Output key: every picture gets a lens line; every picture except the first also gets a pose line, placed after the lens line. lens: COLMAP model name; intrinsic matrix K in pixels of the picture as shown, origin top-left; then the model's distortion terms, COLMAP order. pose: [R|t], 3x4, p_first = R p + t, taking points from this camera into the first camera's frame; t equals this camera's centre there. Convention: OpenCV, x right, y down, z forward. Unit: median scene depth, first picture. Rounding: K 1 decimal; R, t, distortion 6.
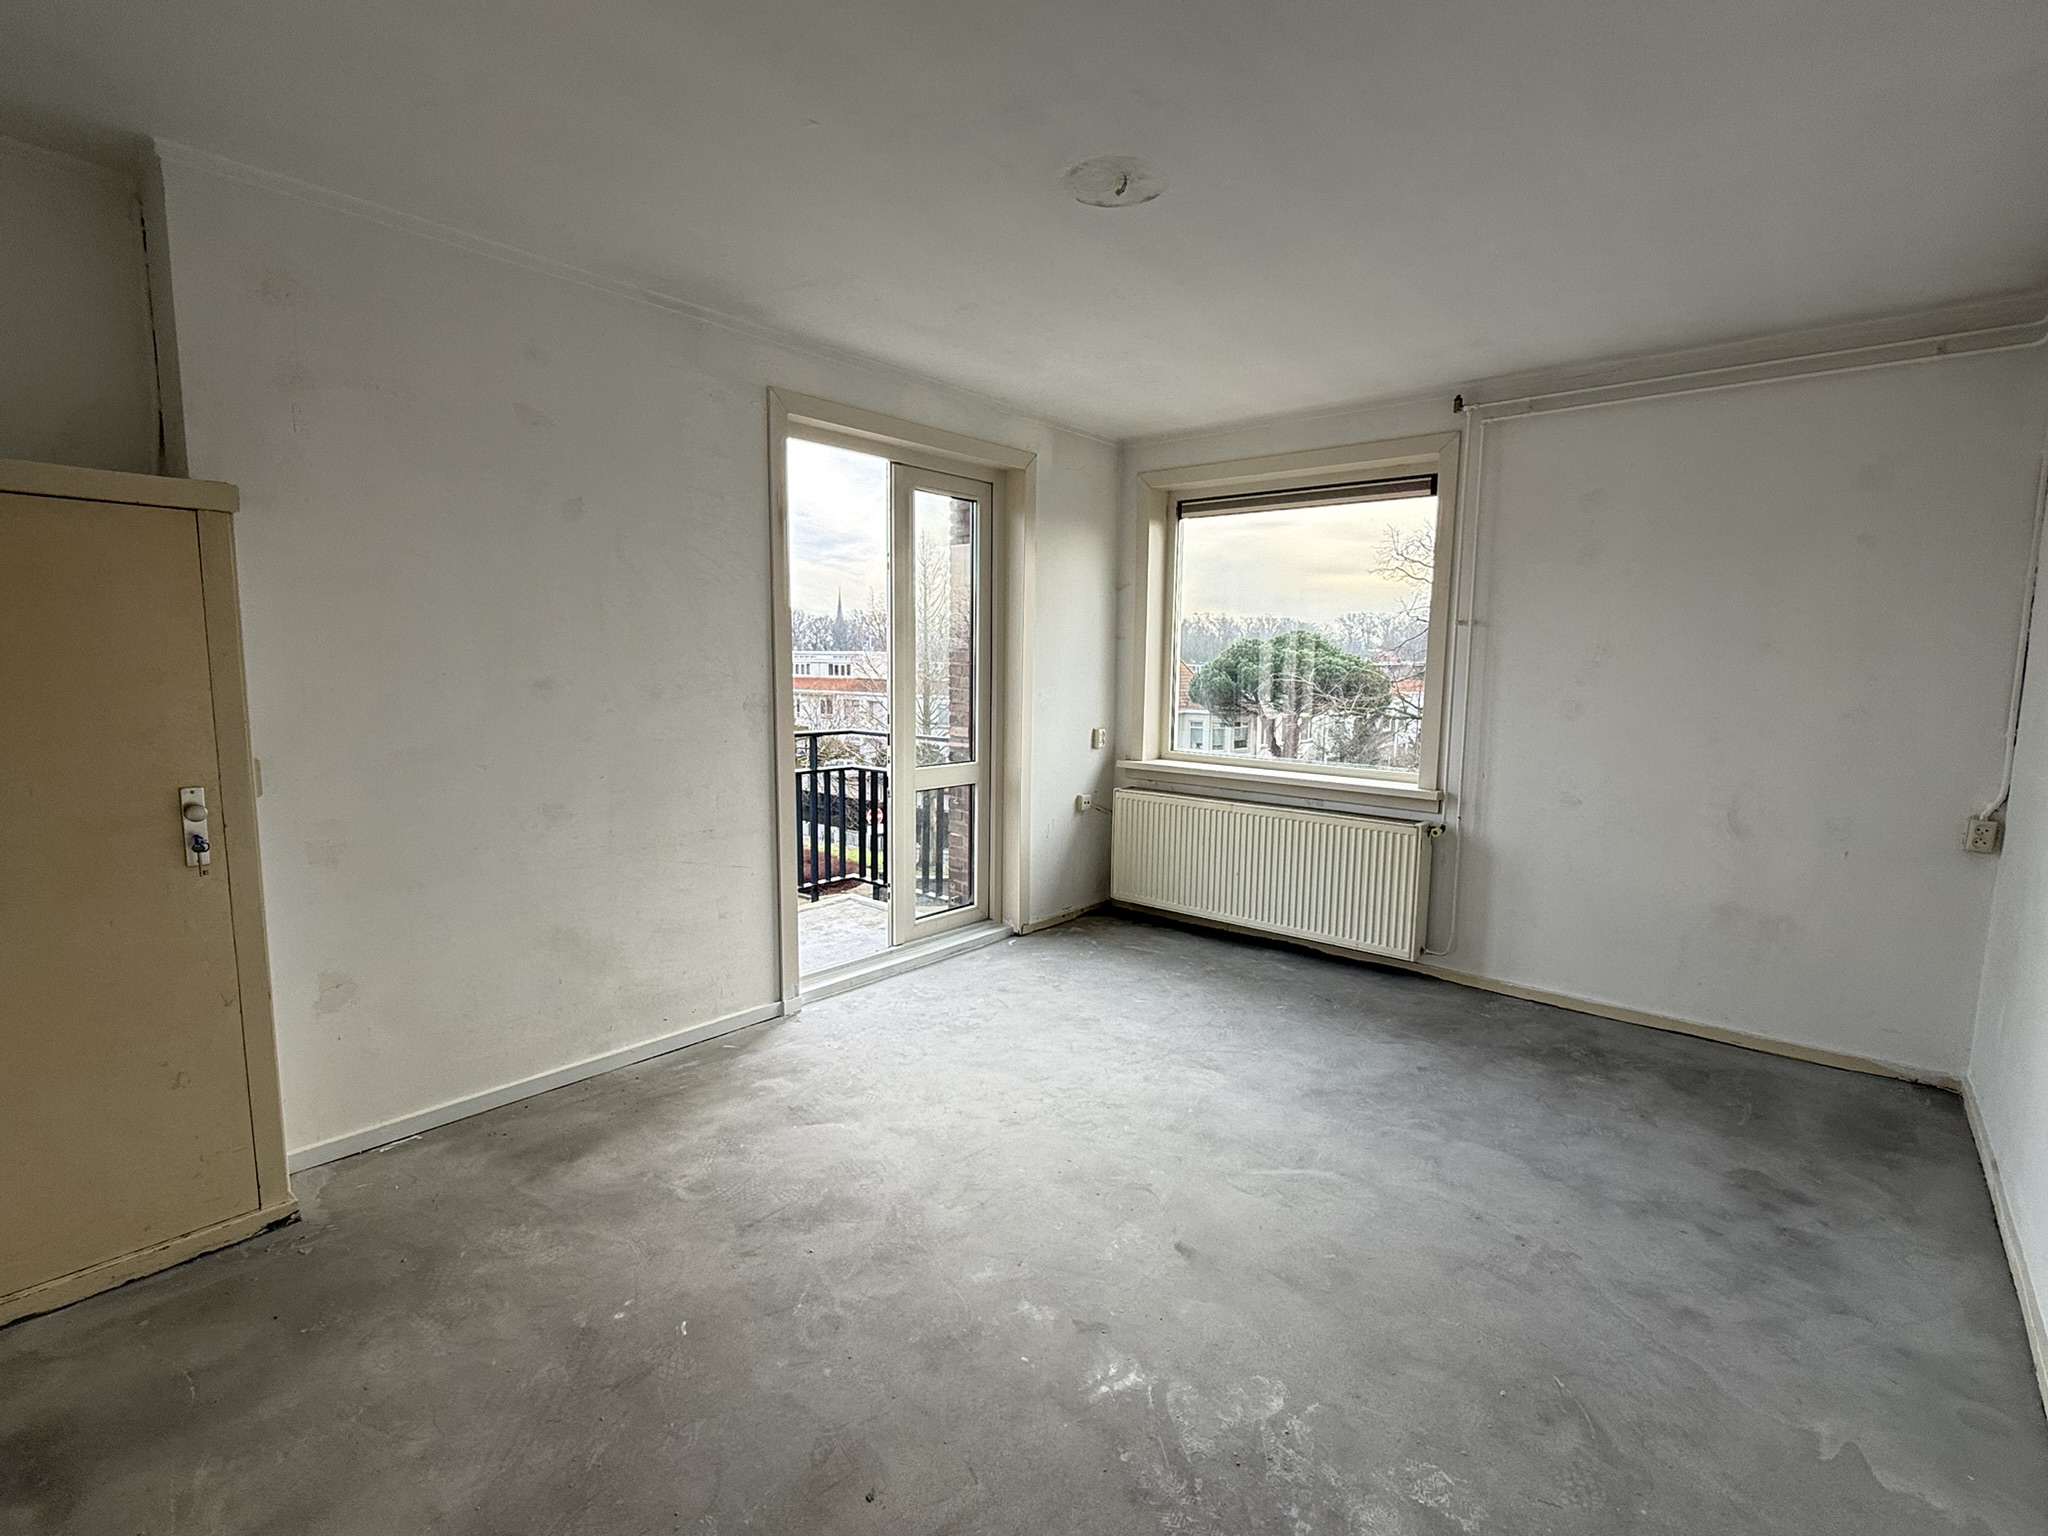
lens RADIAL K [[968.4, 0, 1021.1], [0, 968.4, 776.2], [0, 0, 1]] dist [0.000403, -0.000456]
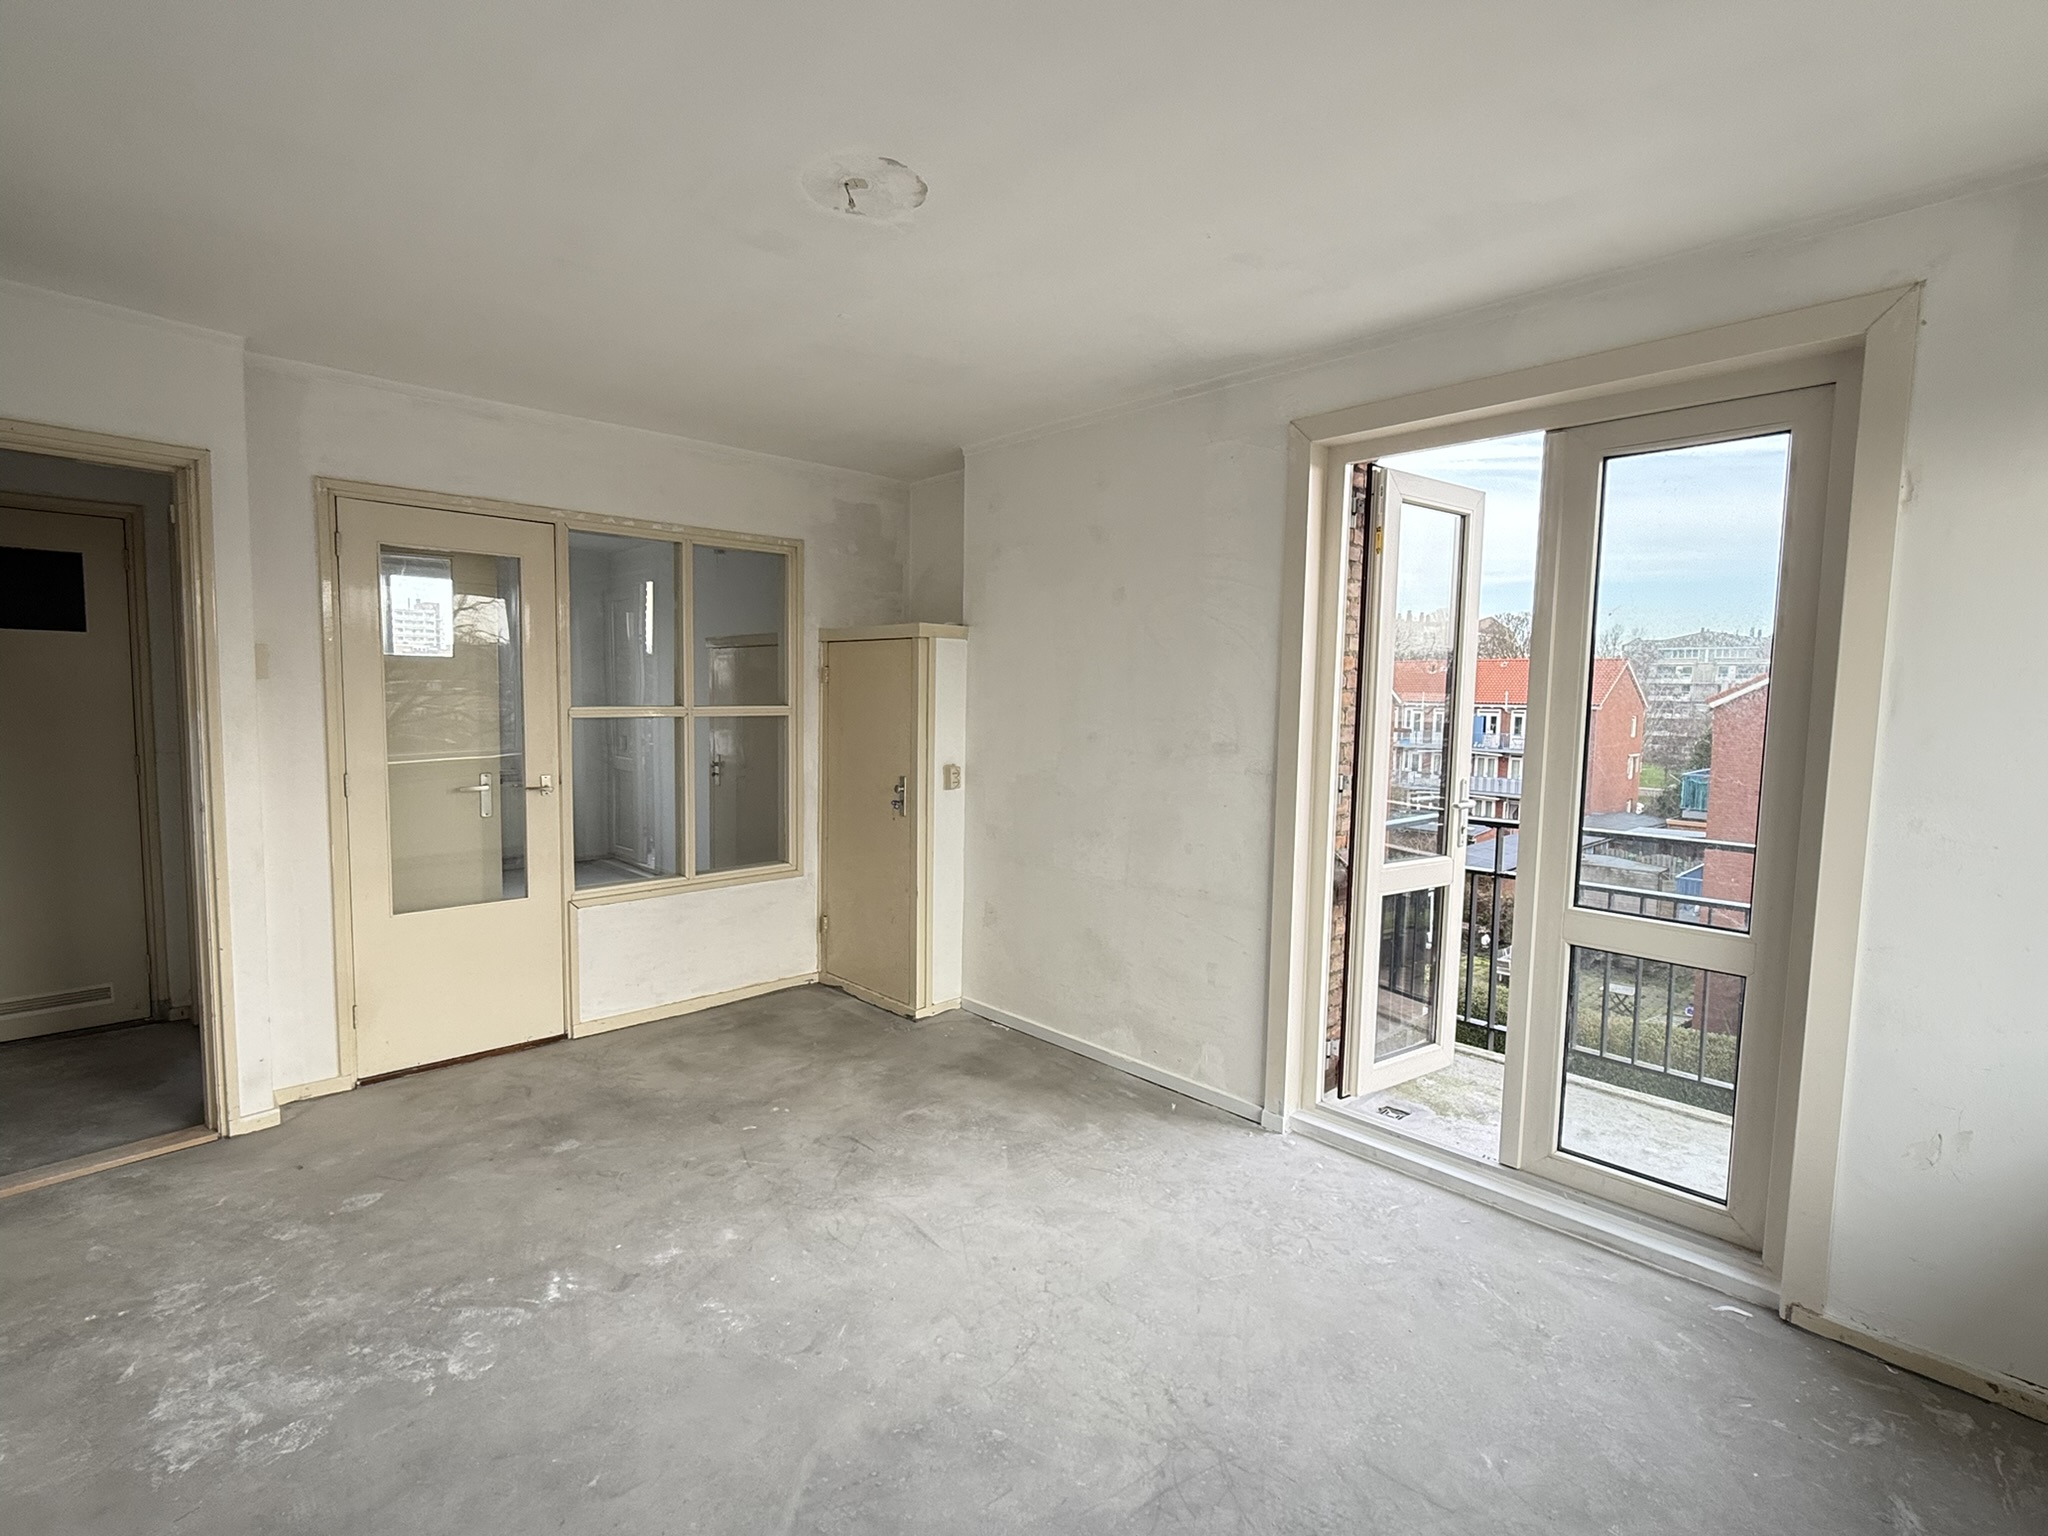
lens RADIAL K [[968.4, 0, 1021.1], [0, 968.4, 776.2], [0, 0, 1]] dist [0.000403, -0.000456]
pose [[-0.106749, 0.073147, -0.991592, 0.777536], [-0.137196, 0.986667, 0.087553, -0.140807], [0.984775, 0.145389, -0.095290, 1.017076]]
